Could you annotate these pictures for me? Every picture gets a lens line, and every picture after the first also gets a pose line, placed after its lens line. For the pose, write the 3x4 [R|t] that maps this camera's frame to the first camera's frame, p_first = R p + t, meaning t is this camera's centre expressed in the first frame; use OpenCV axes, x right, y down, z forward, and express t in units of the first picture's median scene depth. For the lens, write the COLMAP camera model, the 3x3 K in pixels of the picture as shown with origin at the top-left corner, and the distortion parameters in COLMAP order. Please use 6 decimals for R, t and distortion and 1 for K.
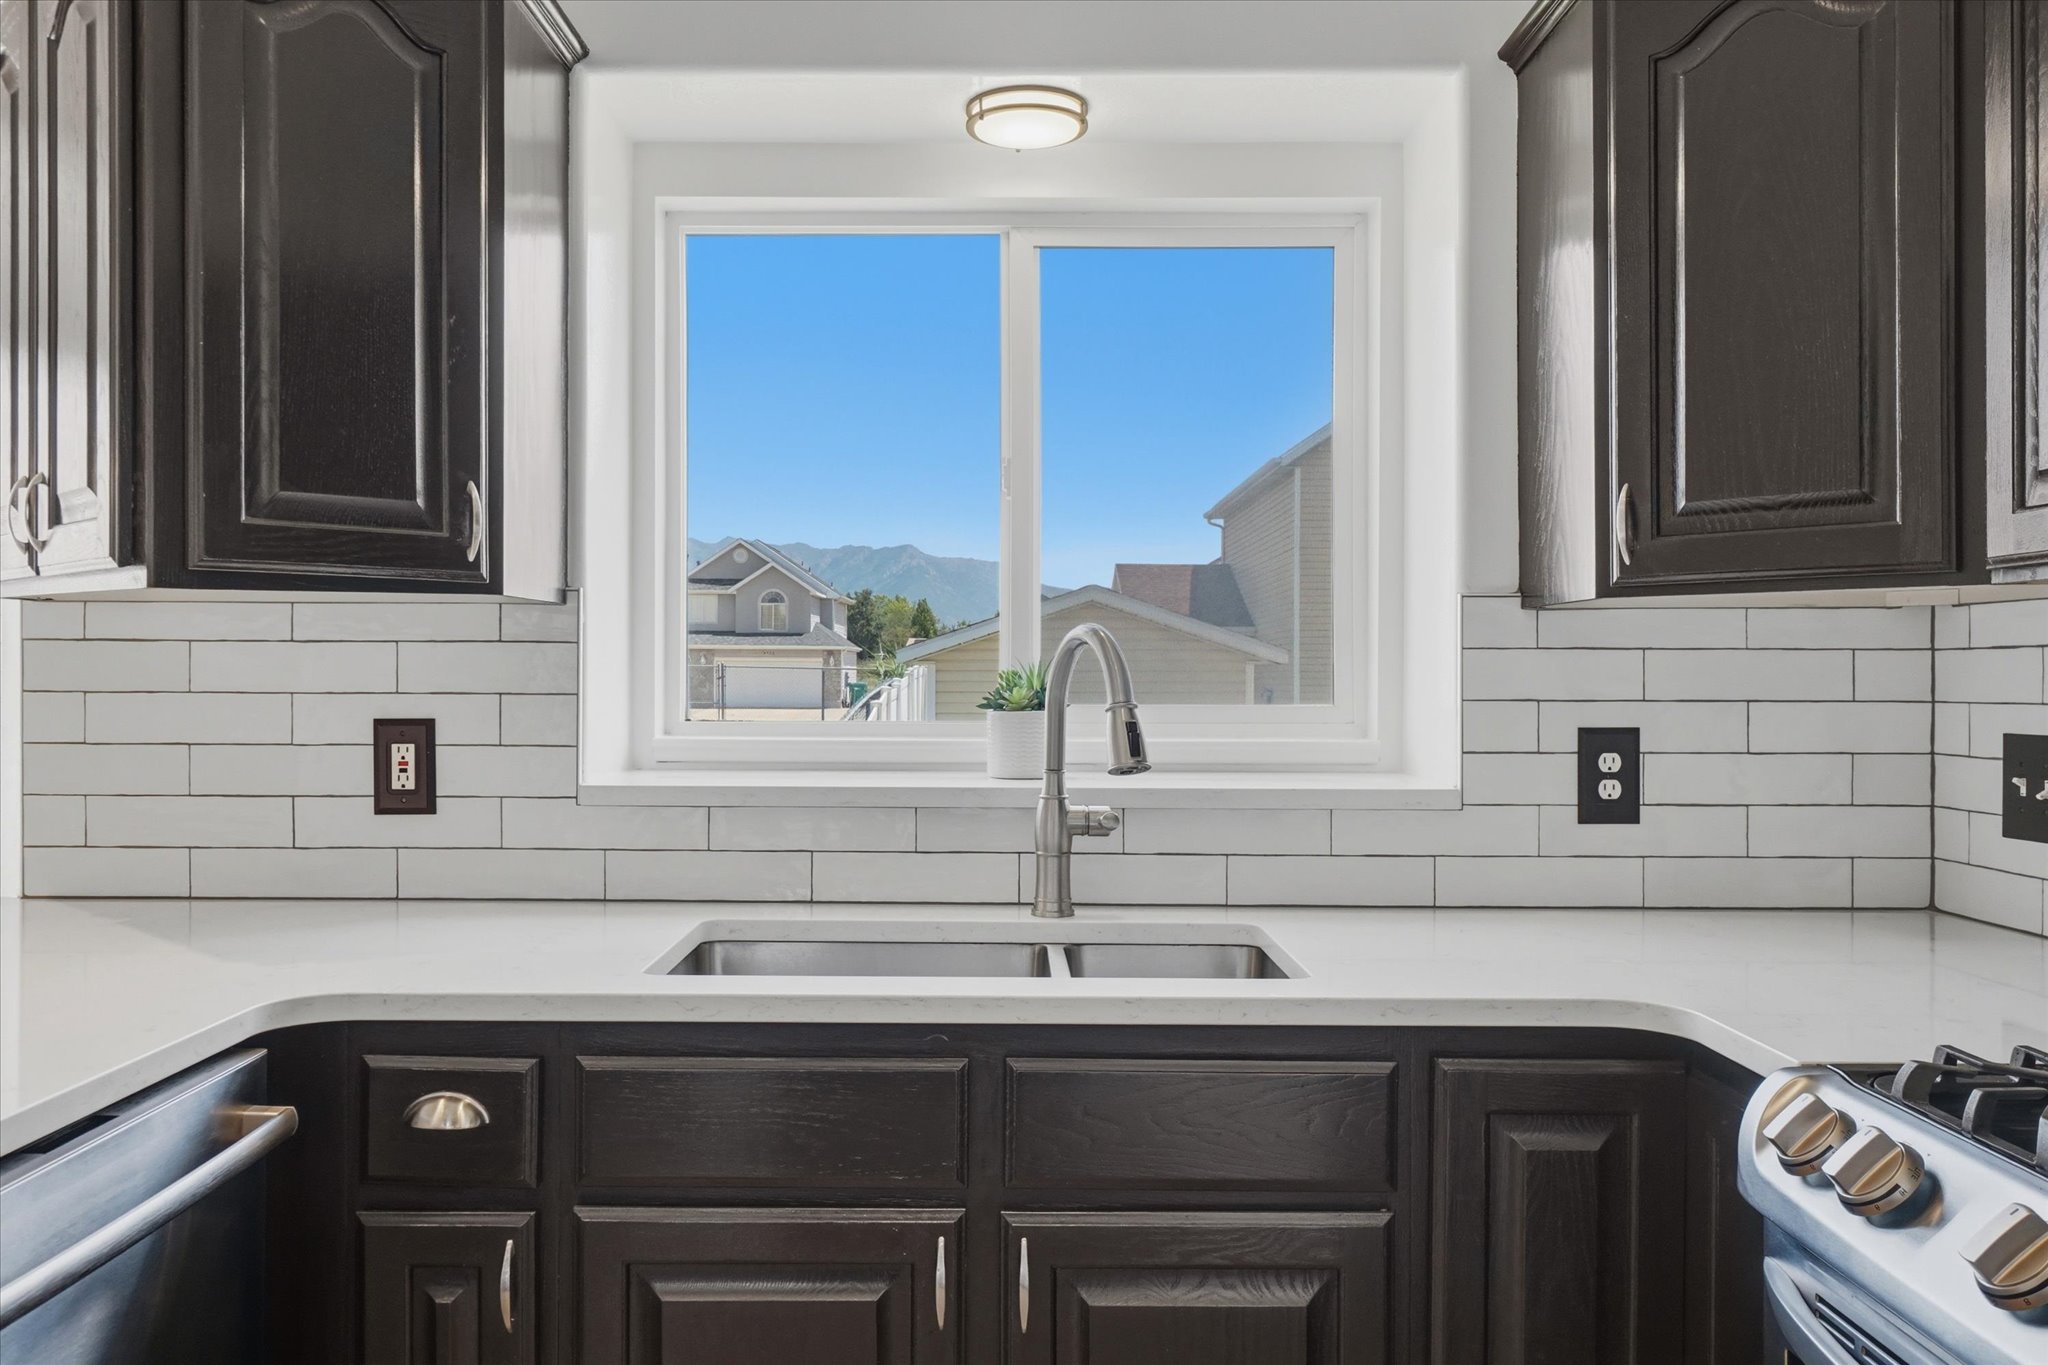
lens RADIAL K [[1620.3, 0, 977.3], [0, 1620.3, 673.5], [0, 0, 1]] dist [0.005612, 0.003834]
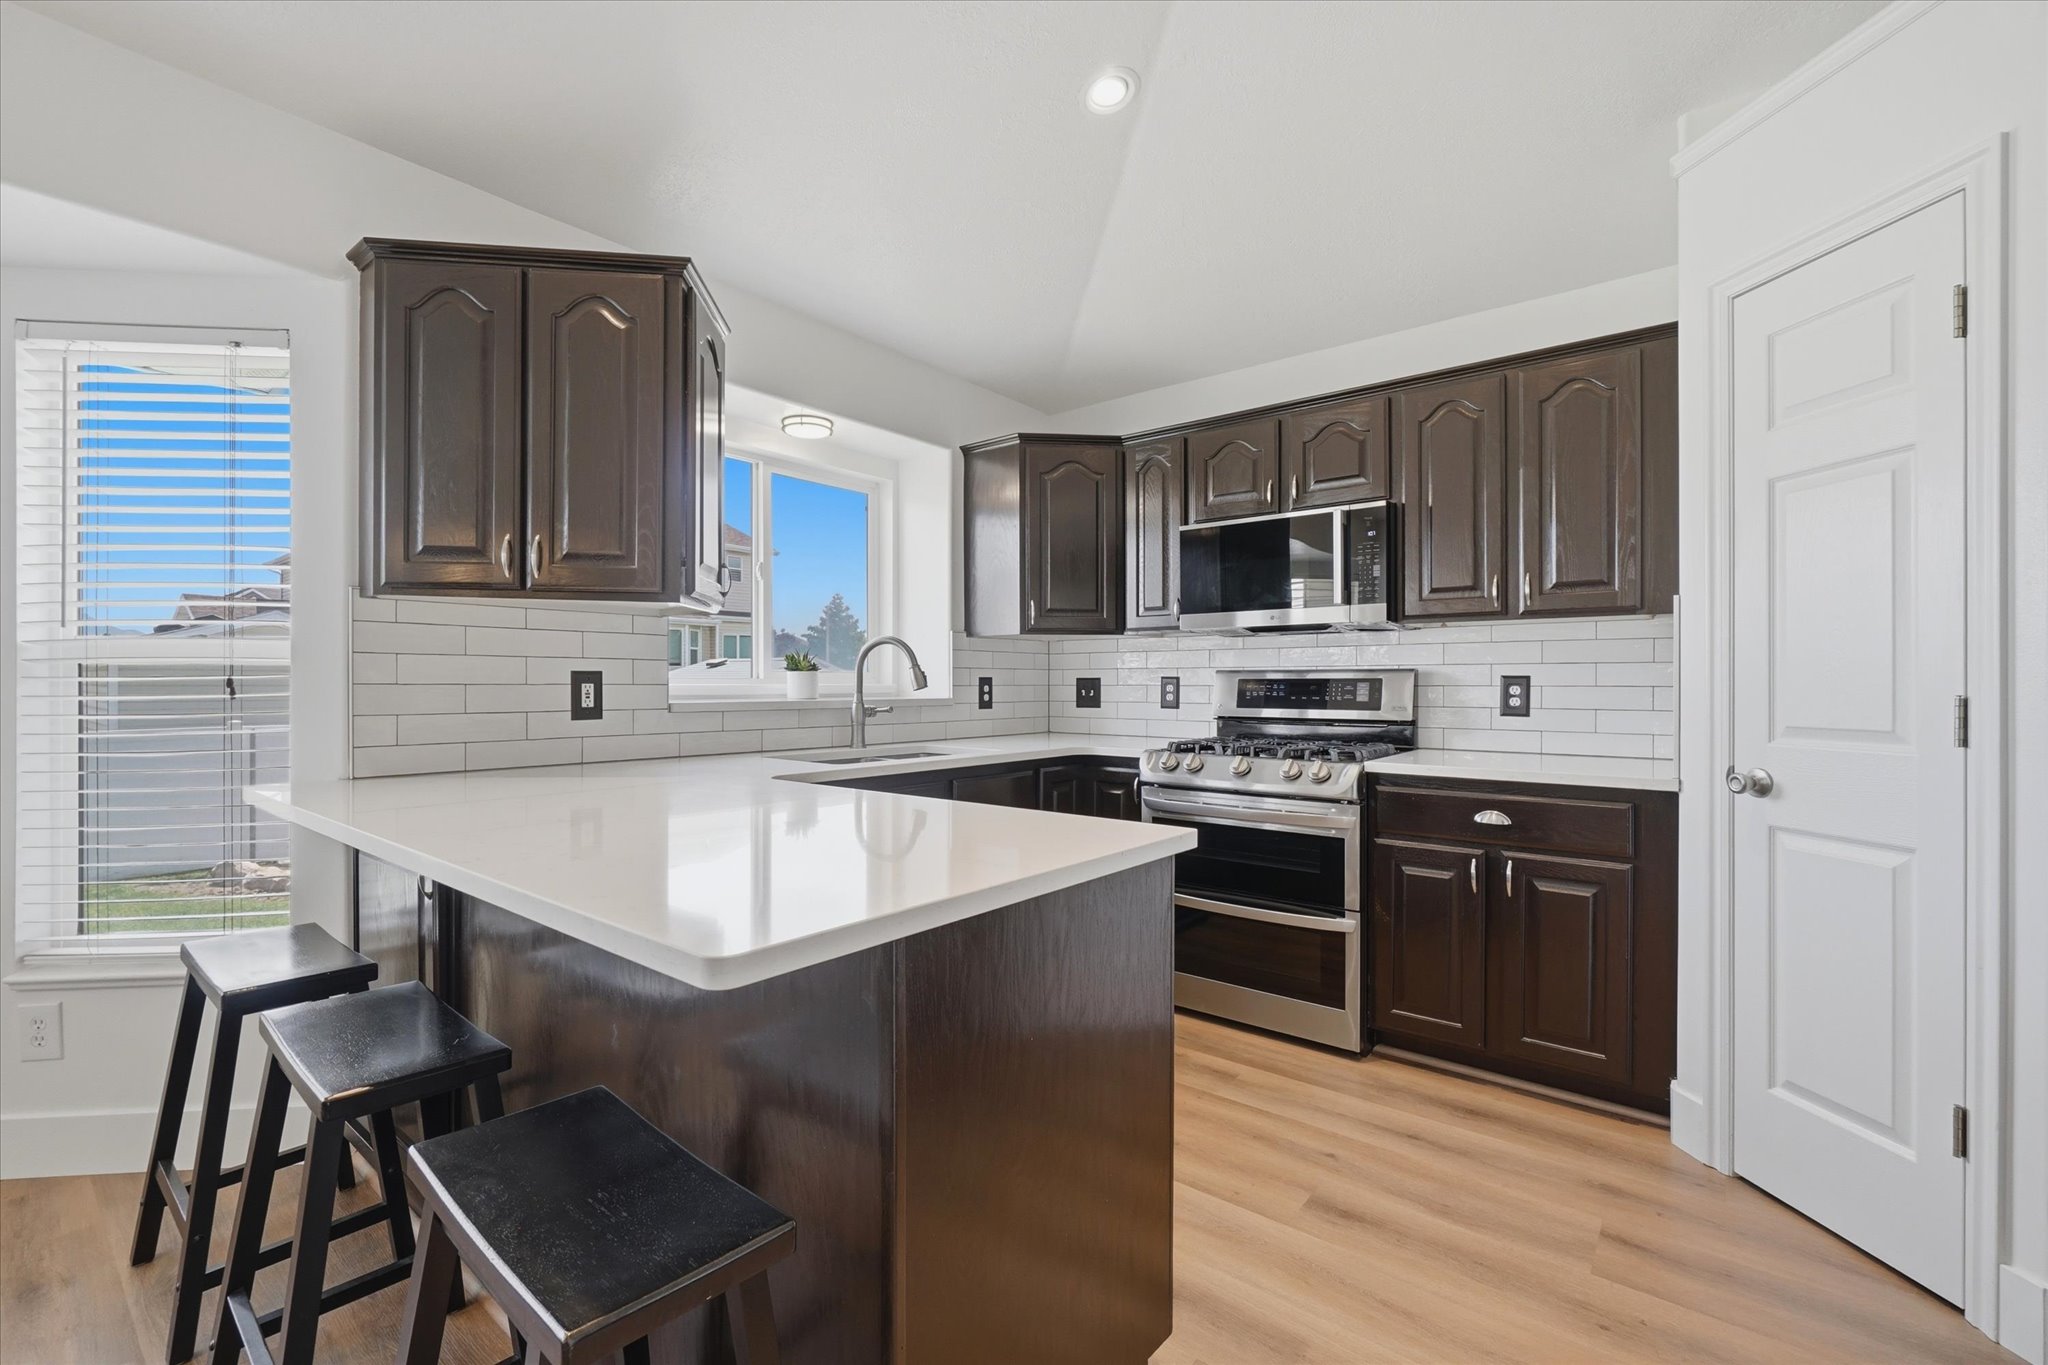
lens RADIAL K [[896.6, 0, 1016.9], [0, 896.6, 682.3], [0, 0, 1]] dist [-0.000790, 0.000200]
pose [[0.620448, -0.001667, 0.784246, -0.890814], [-0.001894, 0.999992, 0.003624, 0.036831], [-0.784246, -0.003734, 0.620439, -0.087087]]
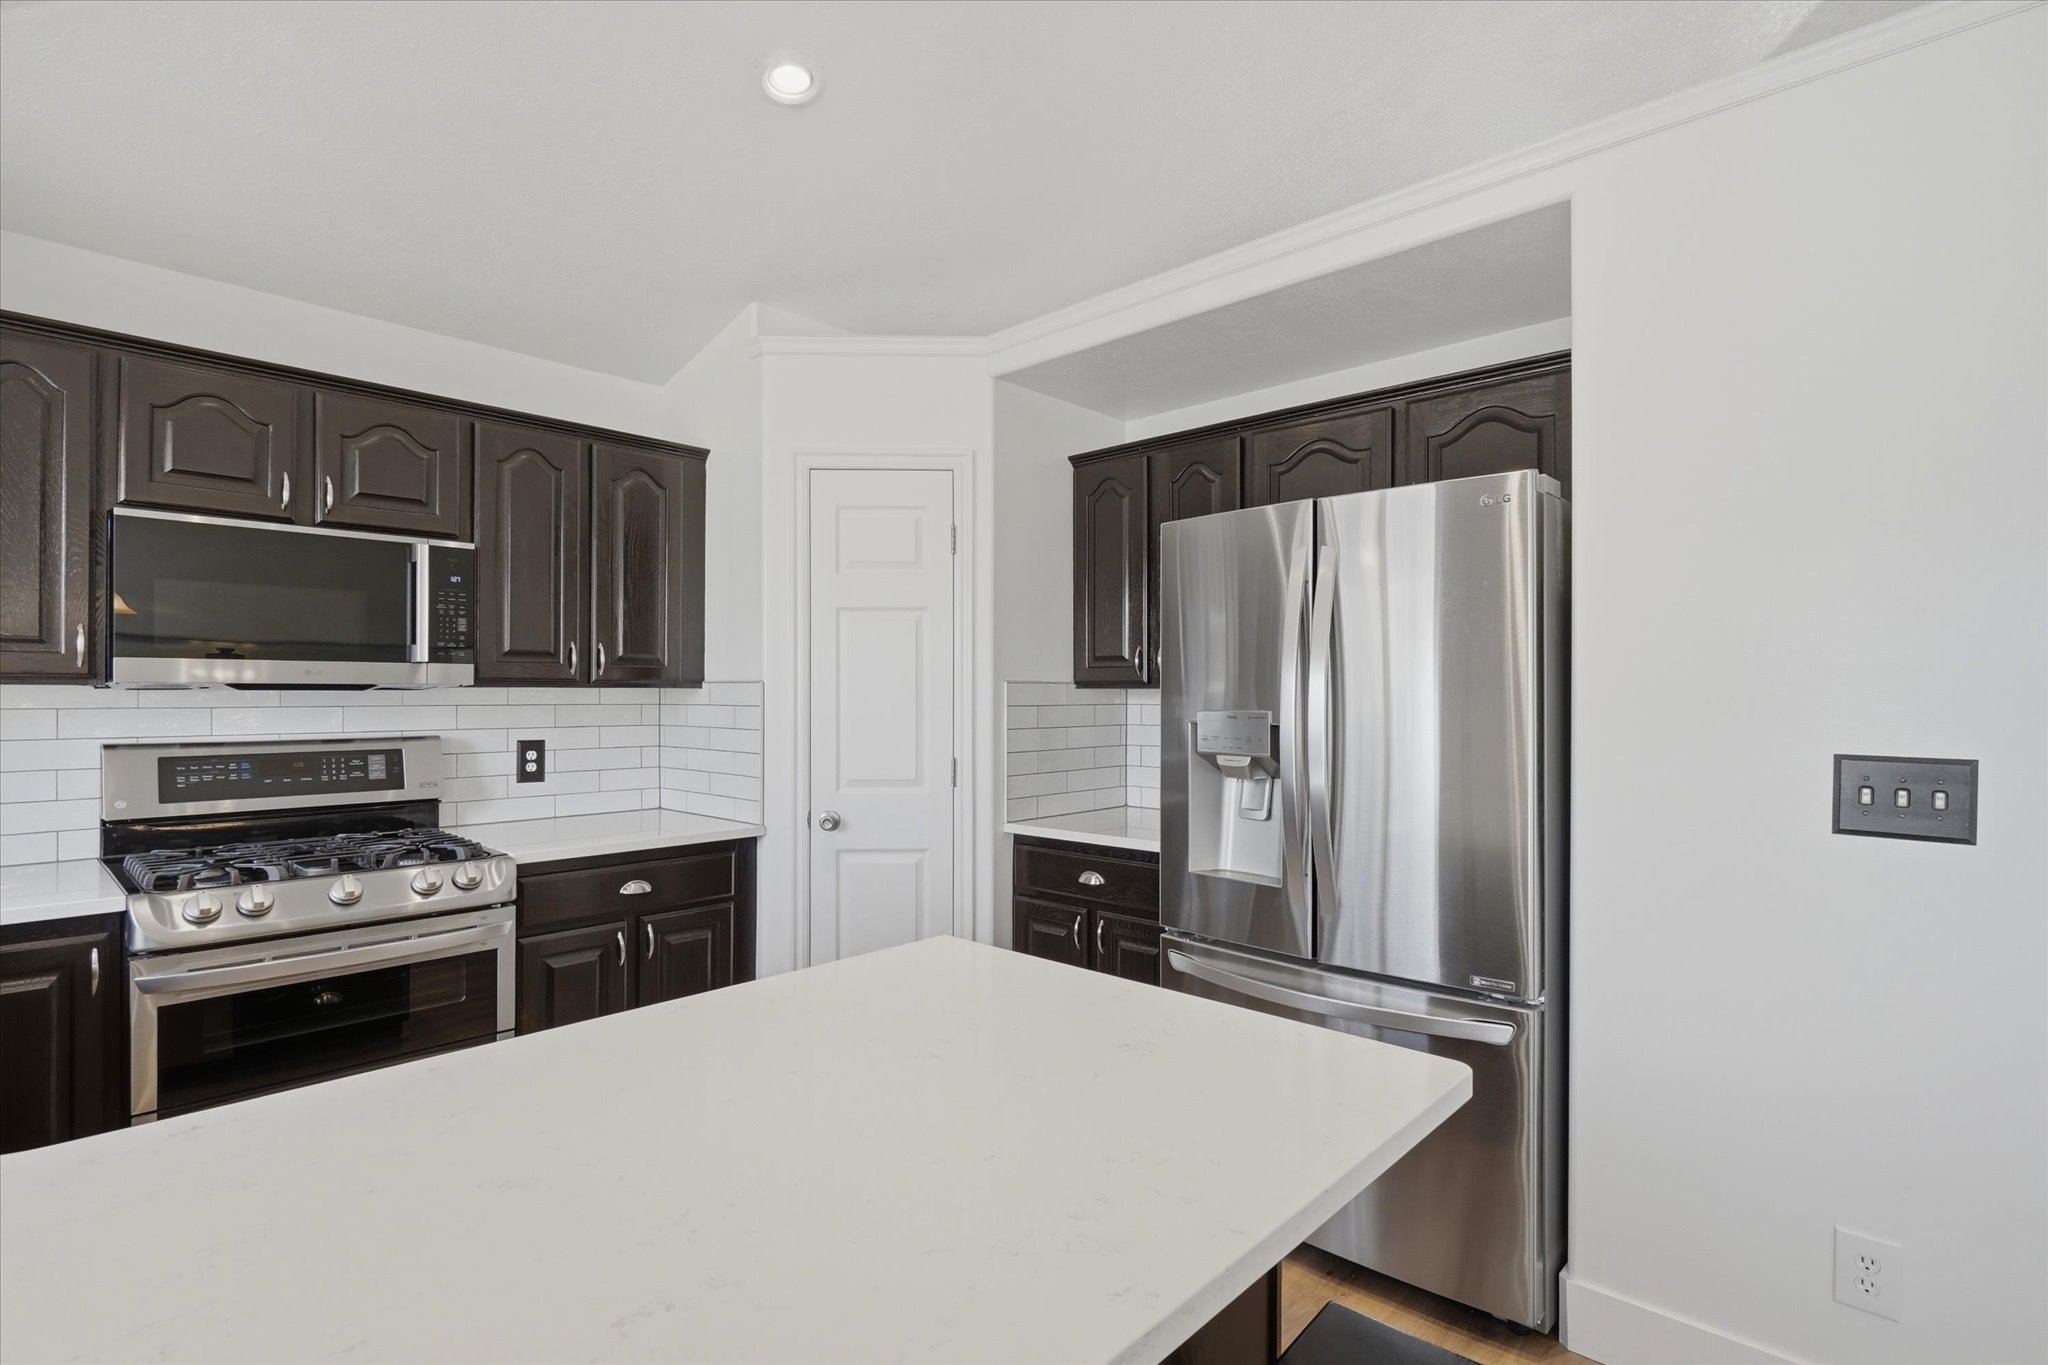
lens RADIAL K [[964.2, 0, 971.4], [0, 964.2, 692.6], [0, 0, 1]] dist [0.000258, 0.000696]
pose [[-0.721152, -0.002367, 0.692773, -0.813425], [-0.006352, 0.999975, -0.003196, -0.036686], [-0.692747, -0.006705, -0.721149, 0.708733]]
